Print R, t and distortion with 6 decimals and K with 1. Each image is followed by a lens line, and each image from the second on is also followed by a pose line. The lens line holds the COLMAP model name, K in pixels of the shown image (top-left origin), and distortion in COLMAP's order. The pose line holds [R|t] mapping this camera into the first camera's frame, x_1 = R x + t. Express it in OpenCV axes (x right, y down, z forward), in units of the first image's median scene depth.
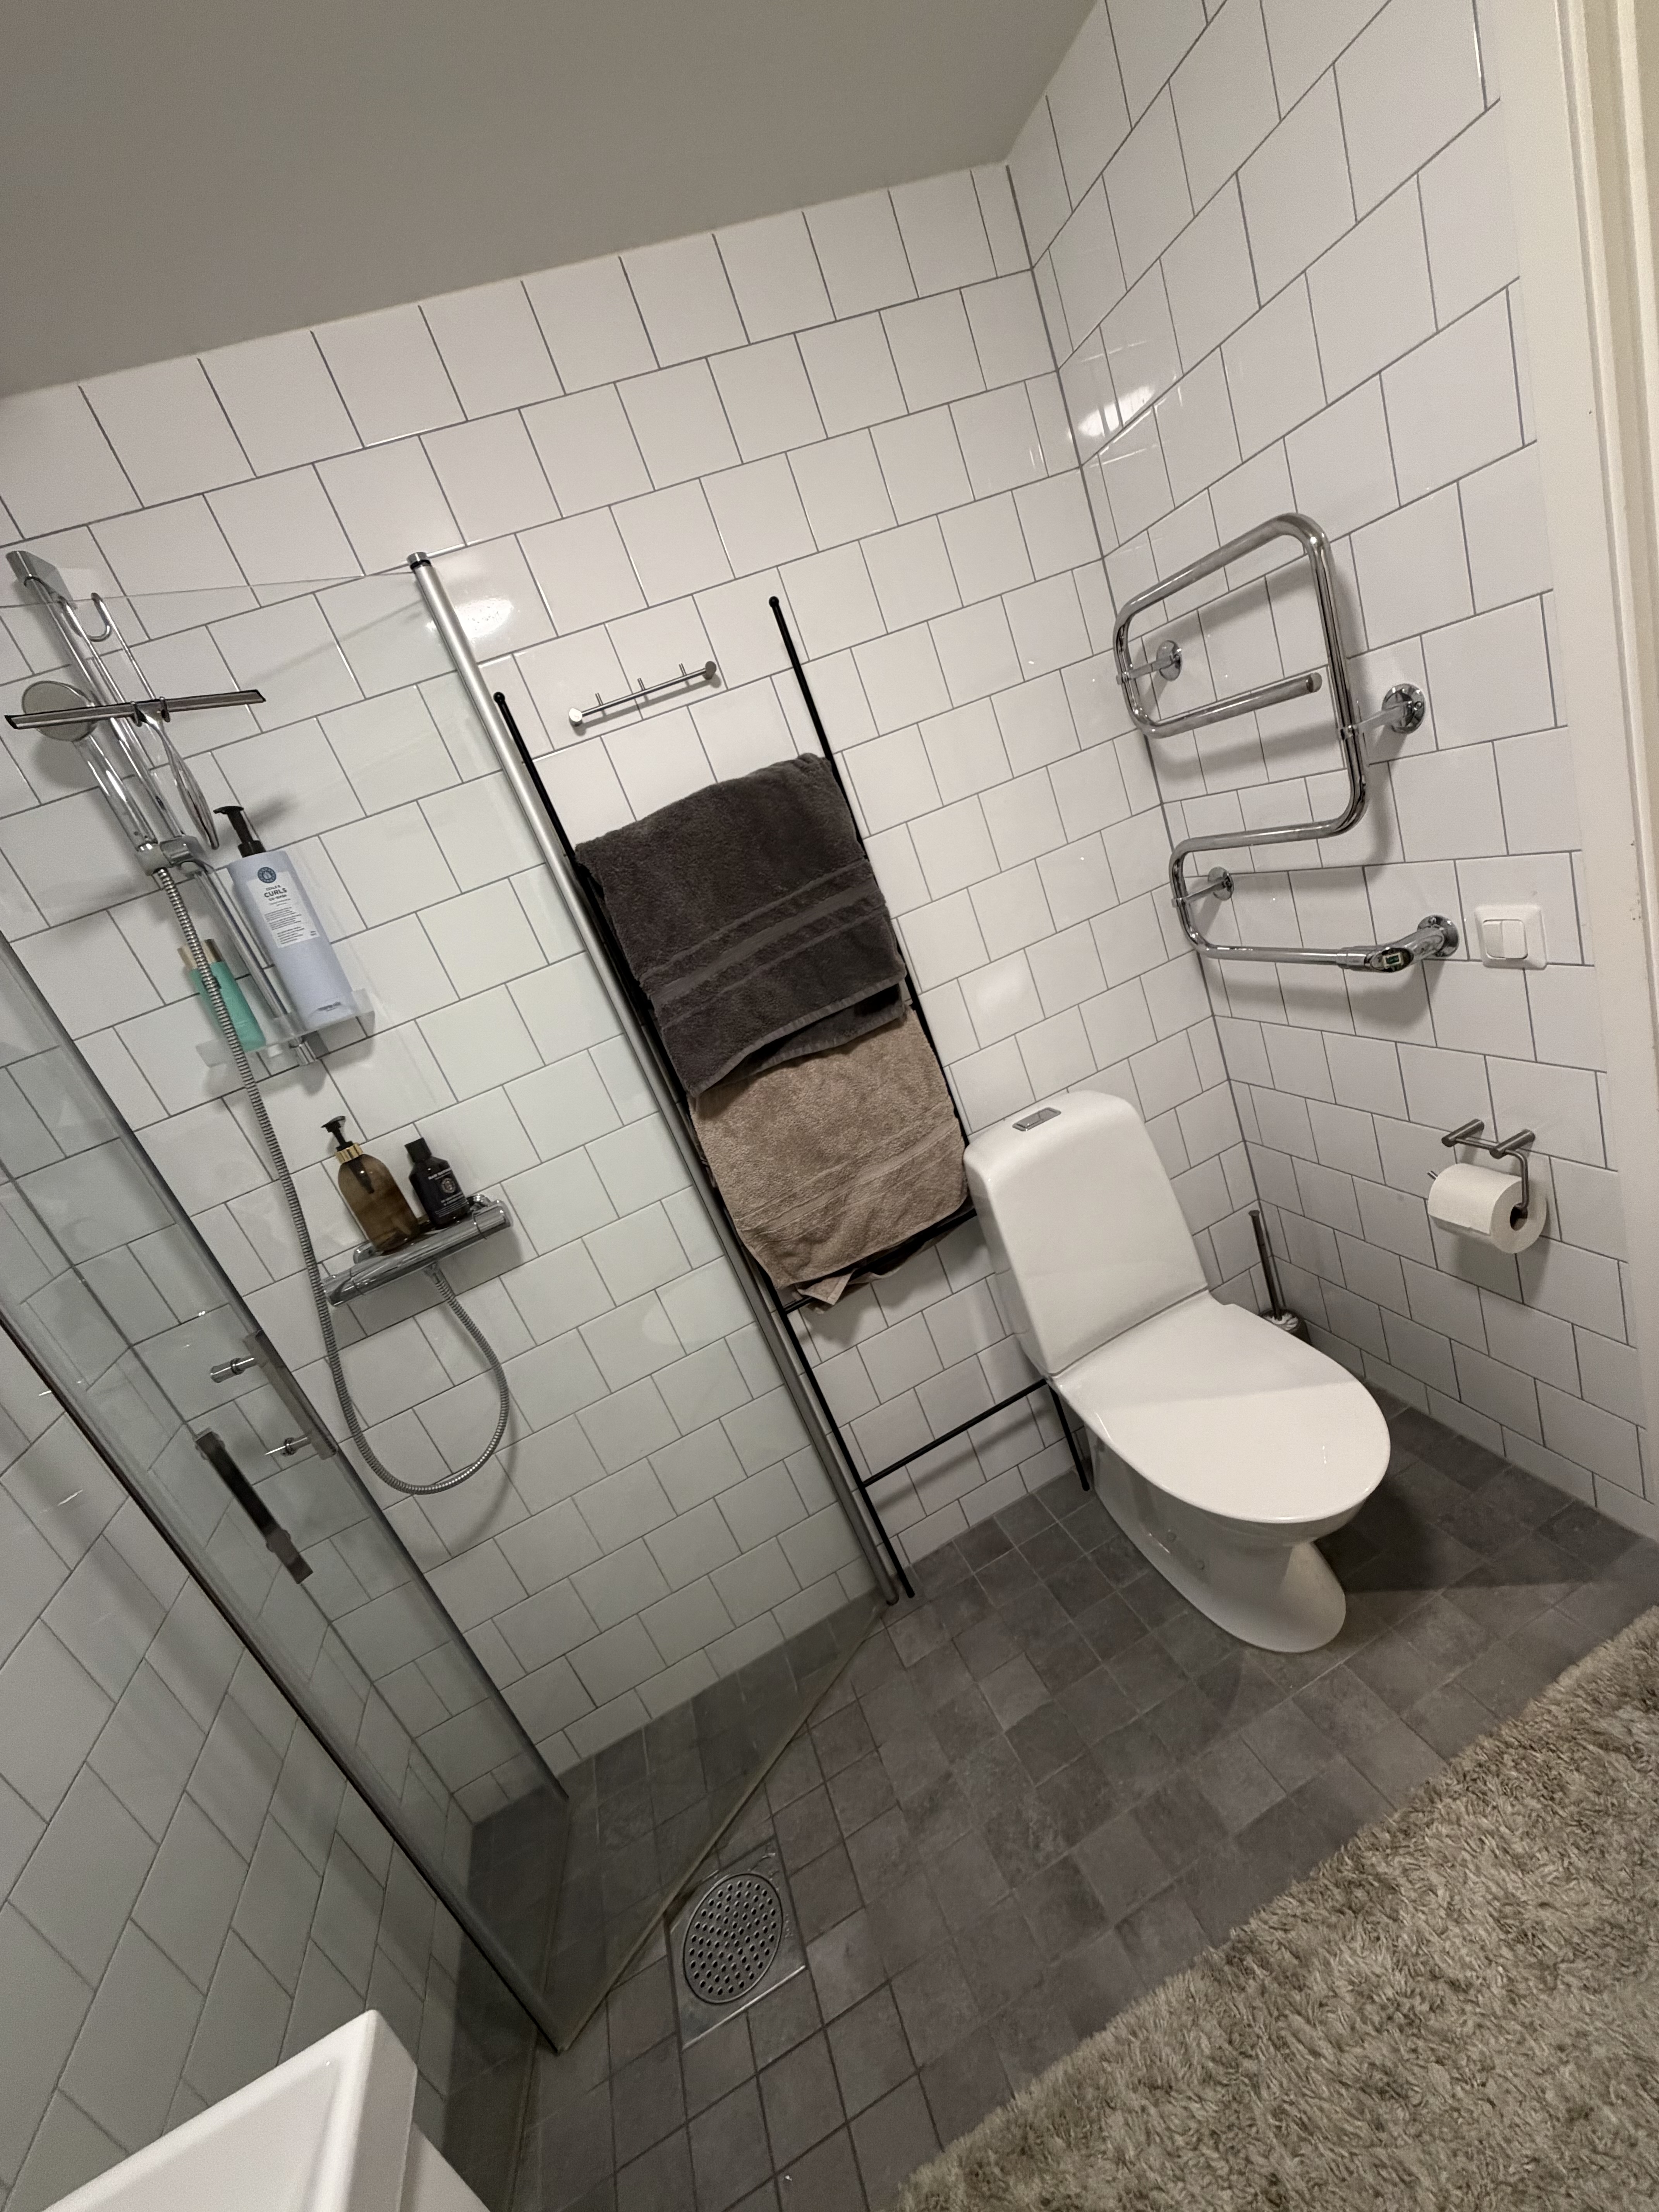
lens RADIAL K [[878.3, 0, 835.3], [0, 878.3, 1106.8], [0, 0, 1]] dist [-0.004935, 0.000368]
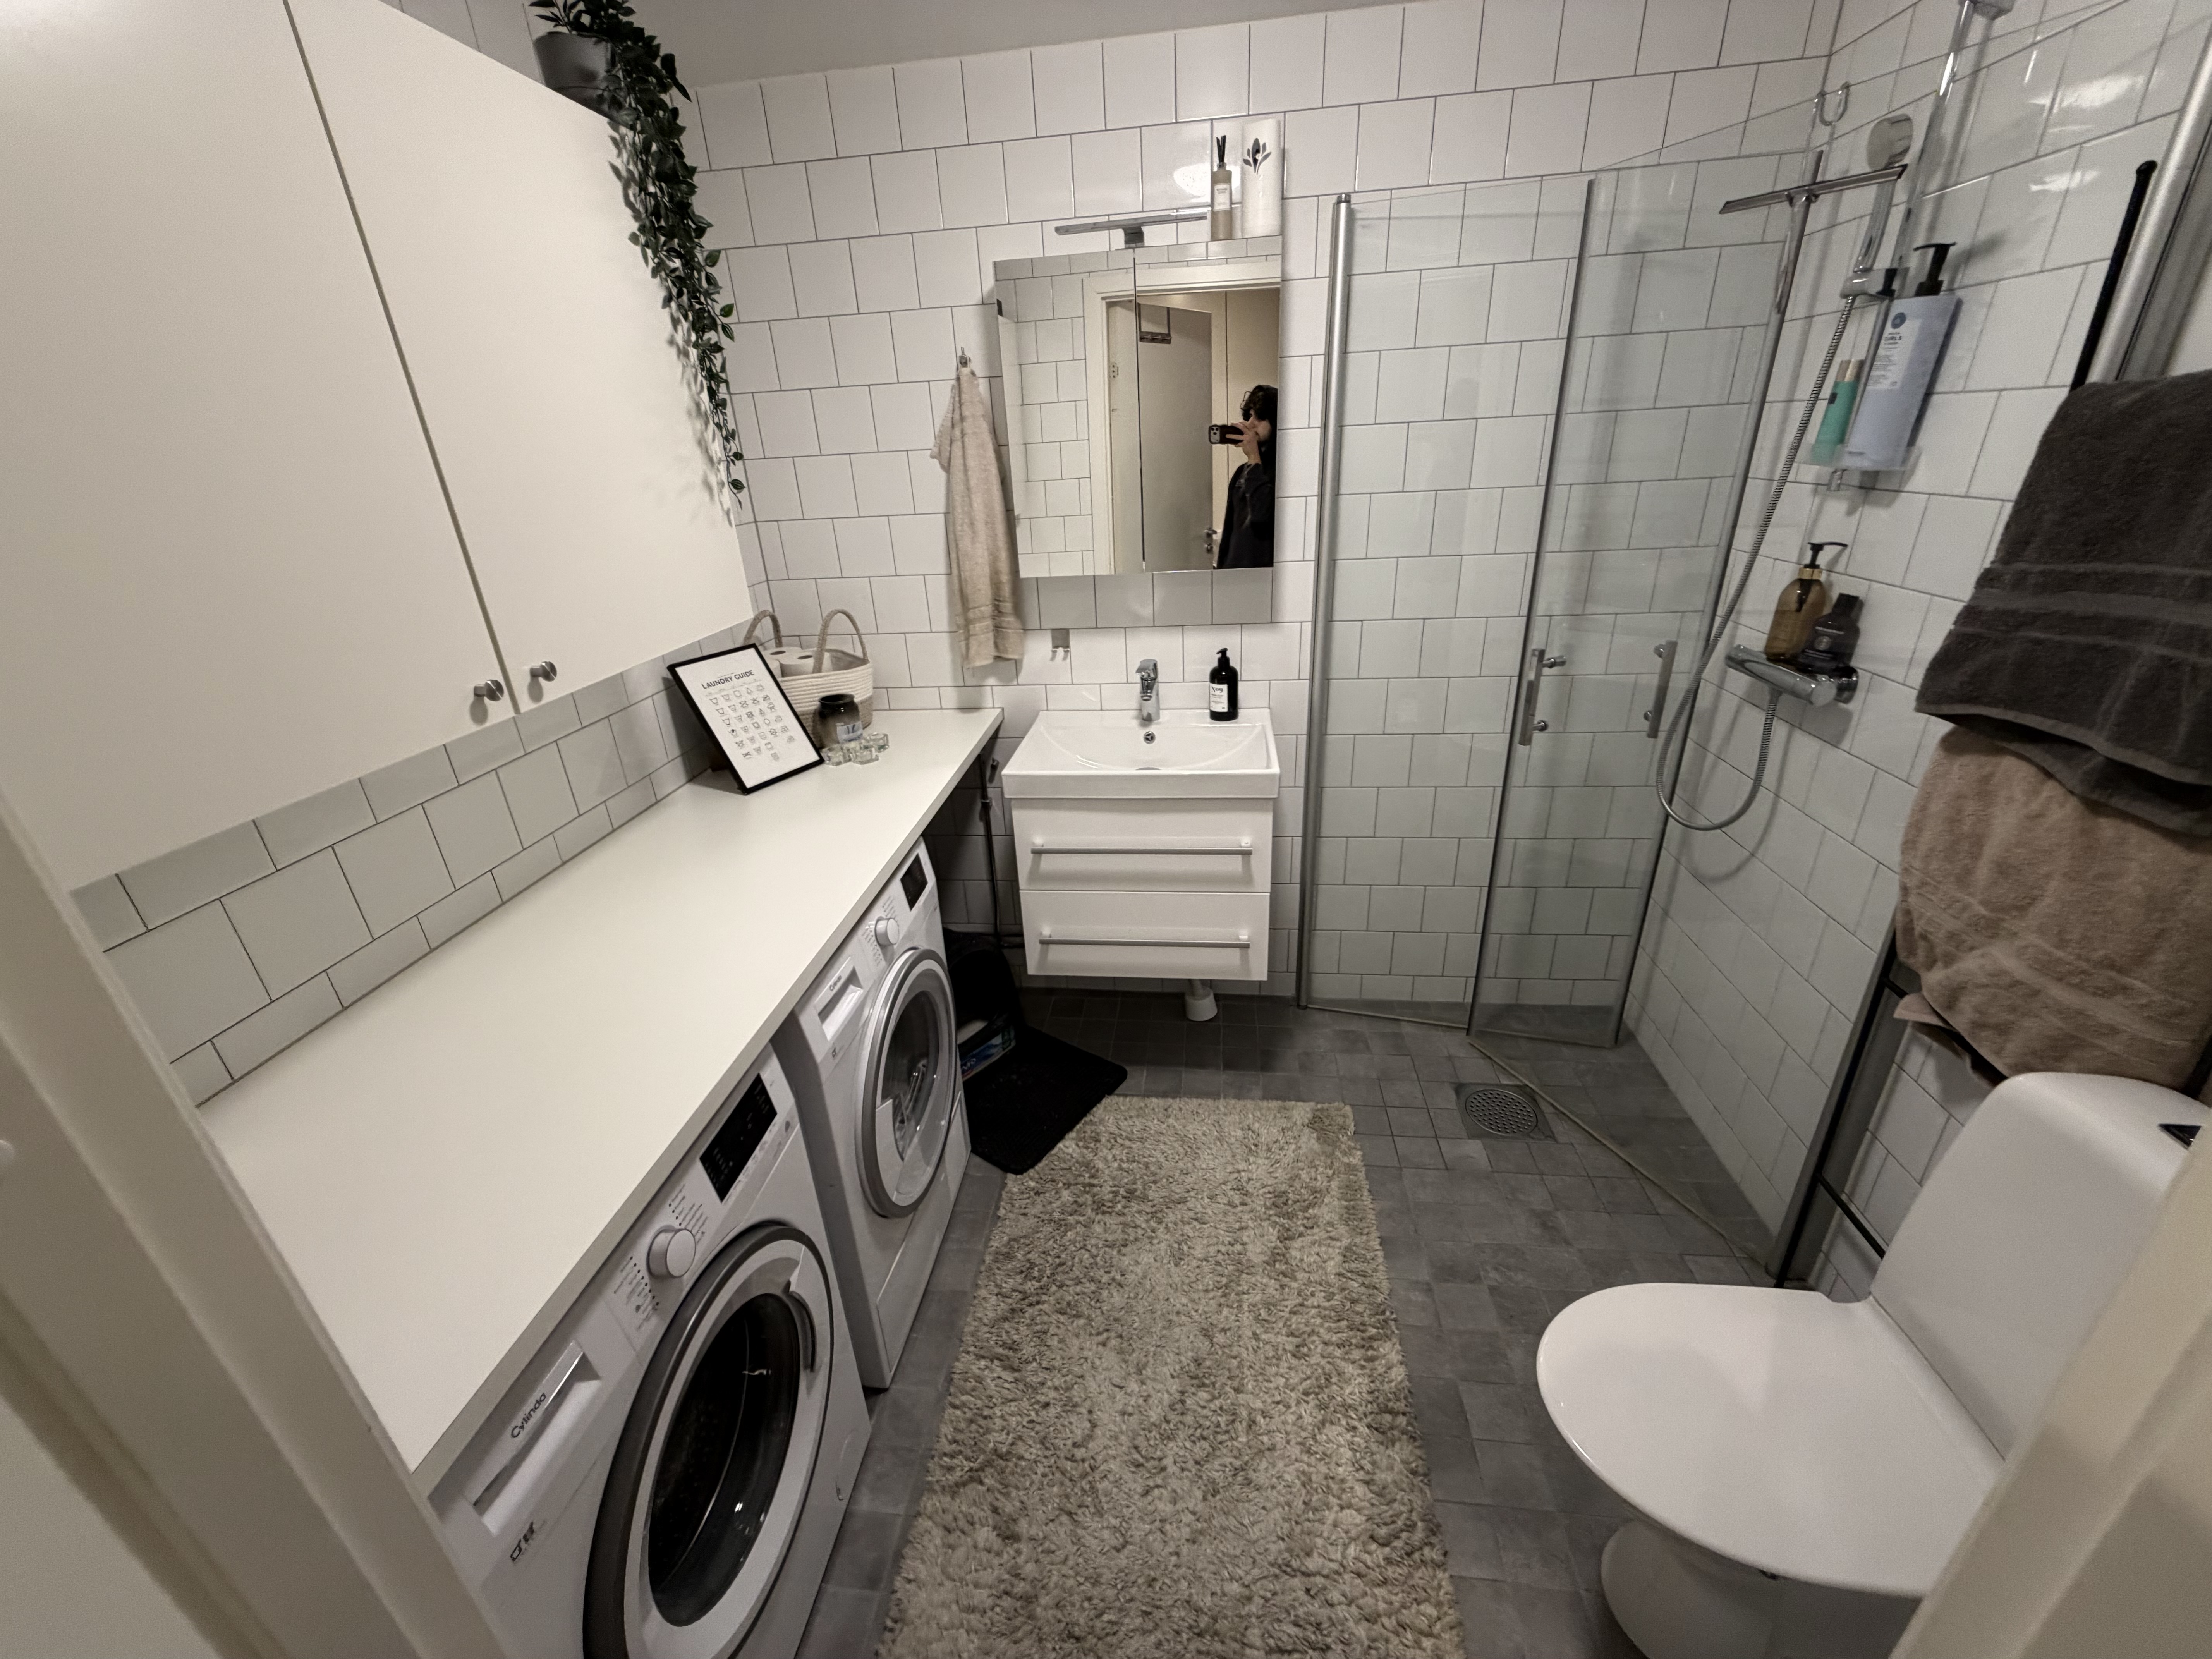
lens RADIAL K [[878.3, 0, 1105.4], [0, 878.3, 829.0], [0, 0, 1]] dist [-0.004935, 0.000368]
pose [[-0.371336, 0.684766, -0.627061, 0.792238], [-0.094534, 0.643957, 0.759199, -0.535124], [0.923674, 0.341196, -0.174391, 0.420262]]
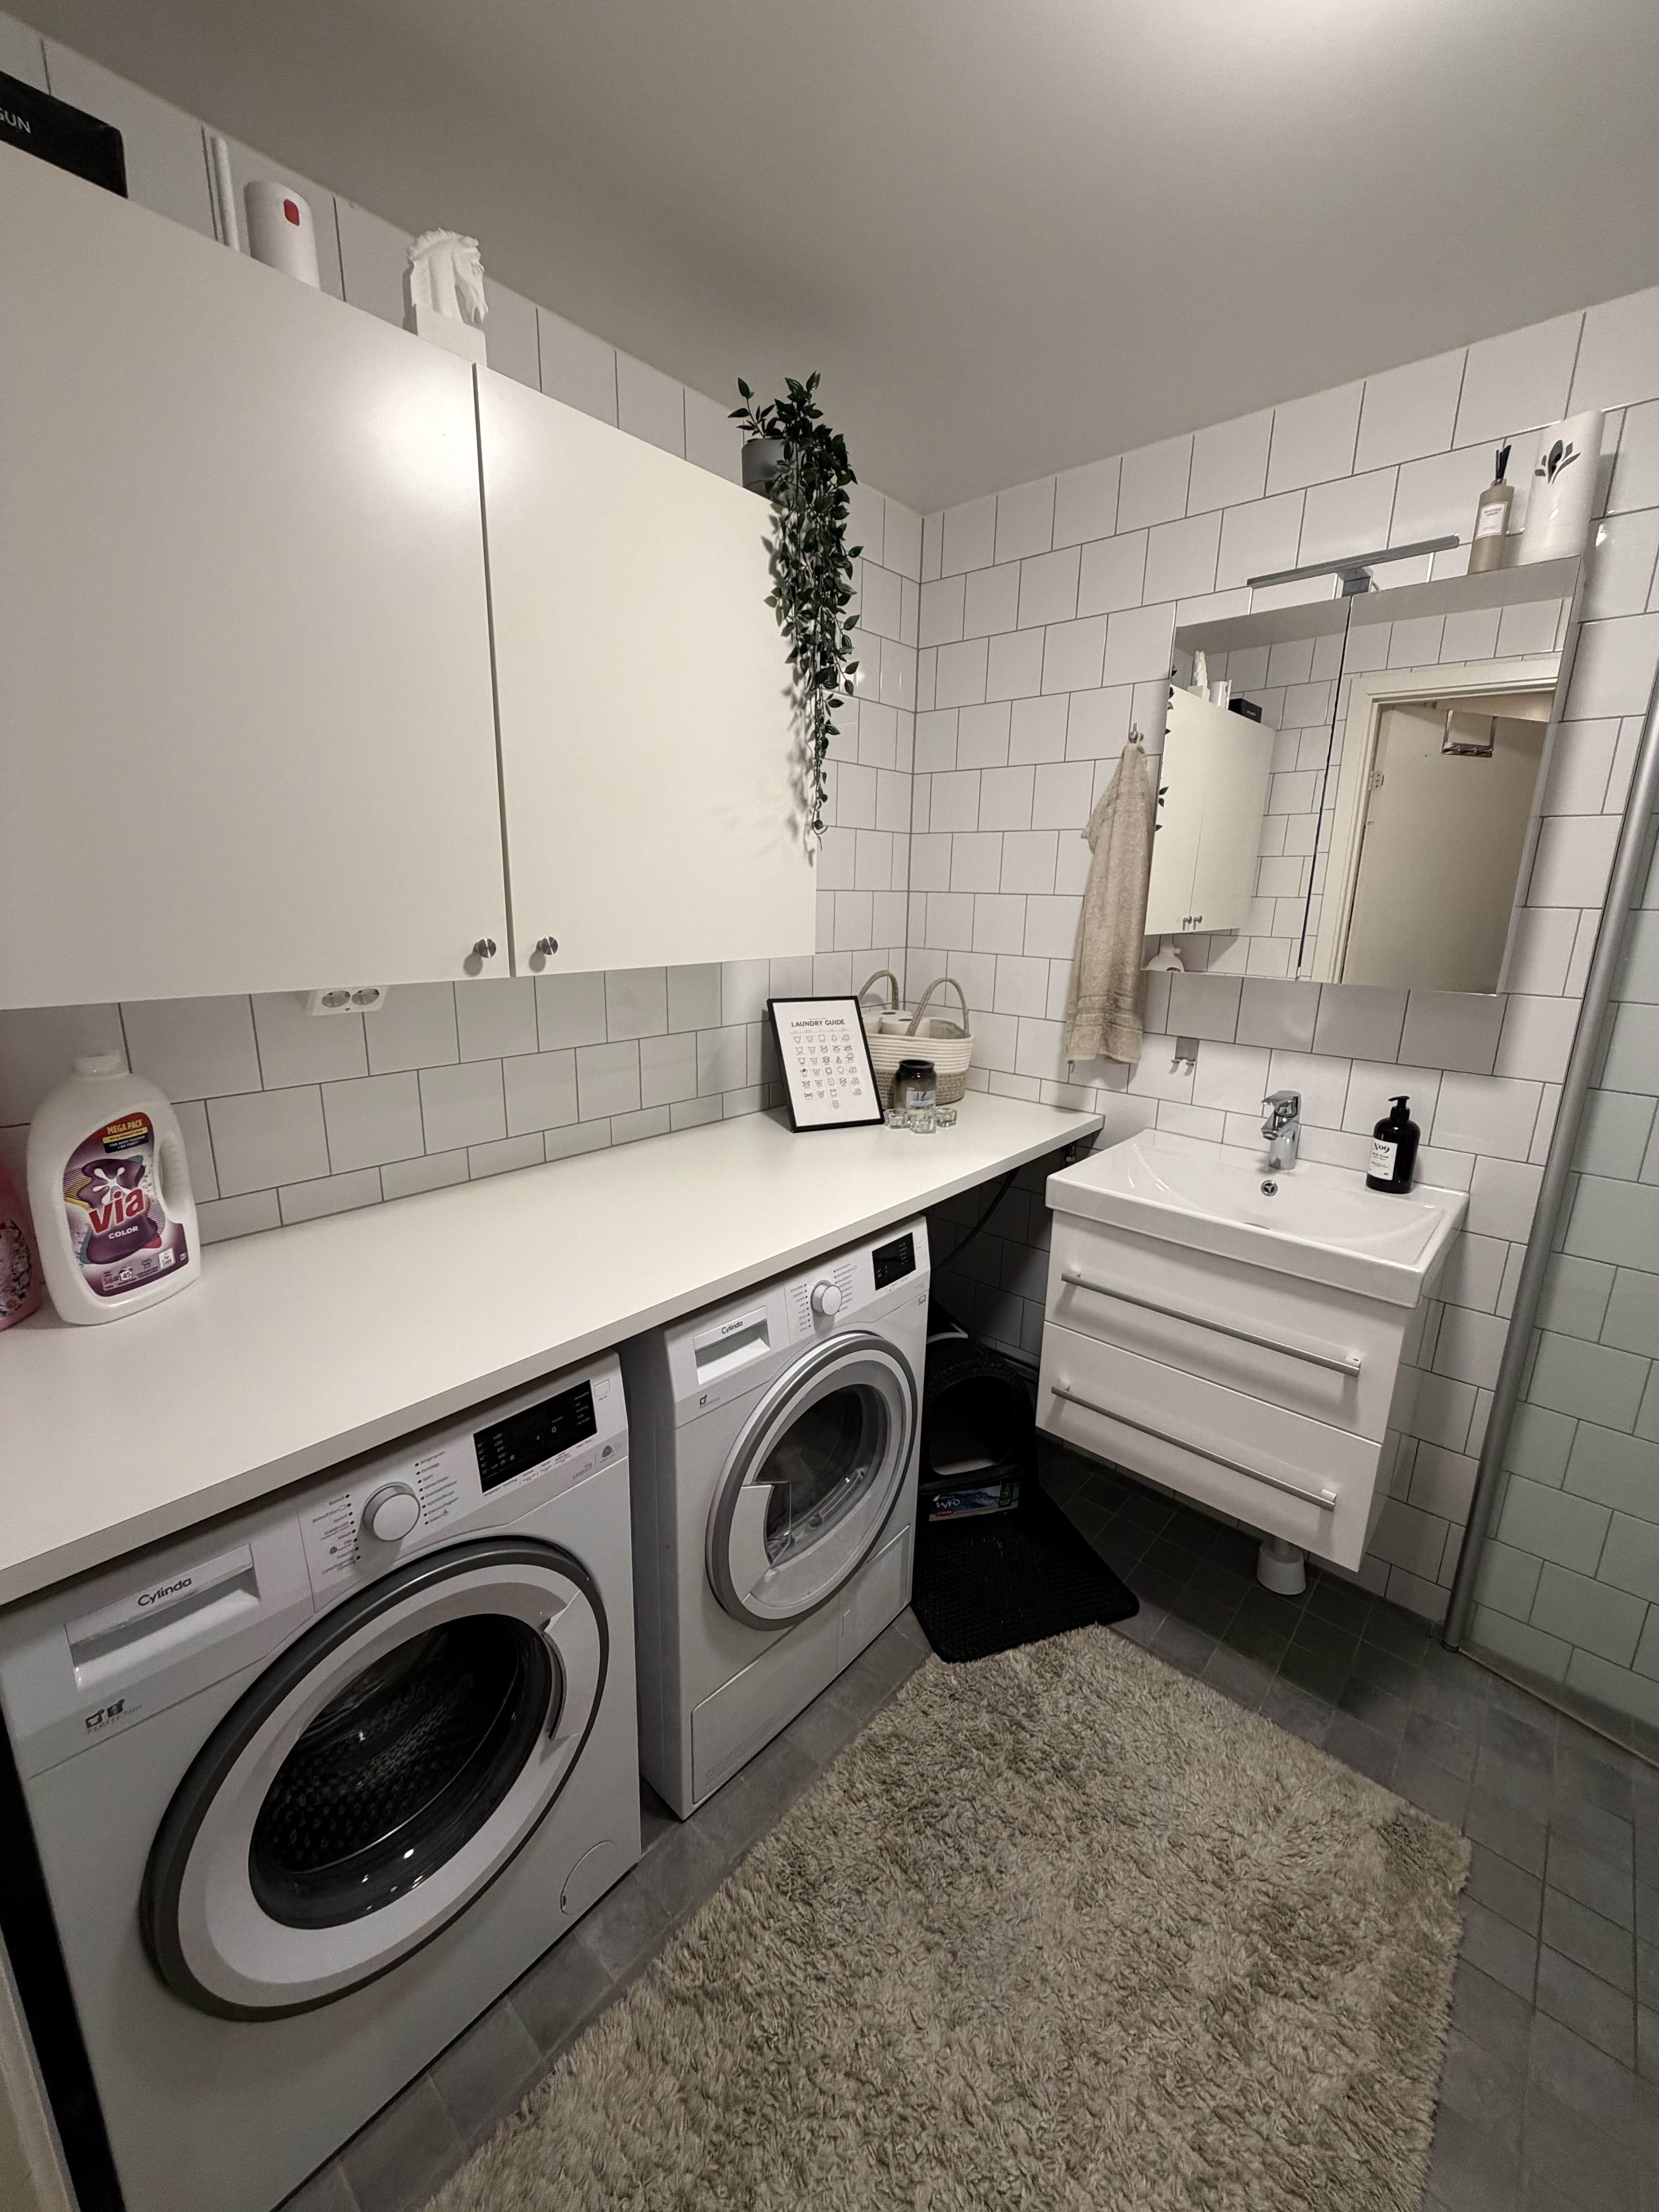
lens RADIAL K [[878.3, 0, 831.6], [0, 878.3, 1100.0], [0, 0, 1]] dist [-0.004935, 0.000368]
pose [[-0.813138, 0.438736, -0.382516, 0.565407], [0.115330, 0.765572, 0.632928, -0.385468], [0.570532, 0.470542, -0.673115, 0.583126]]
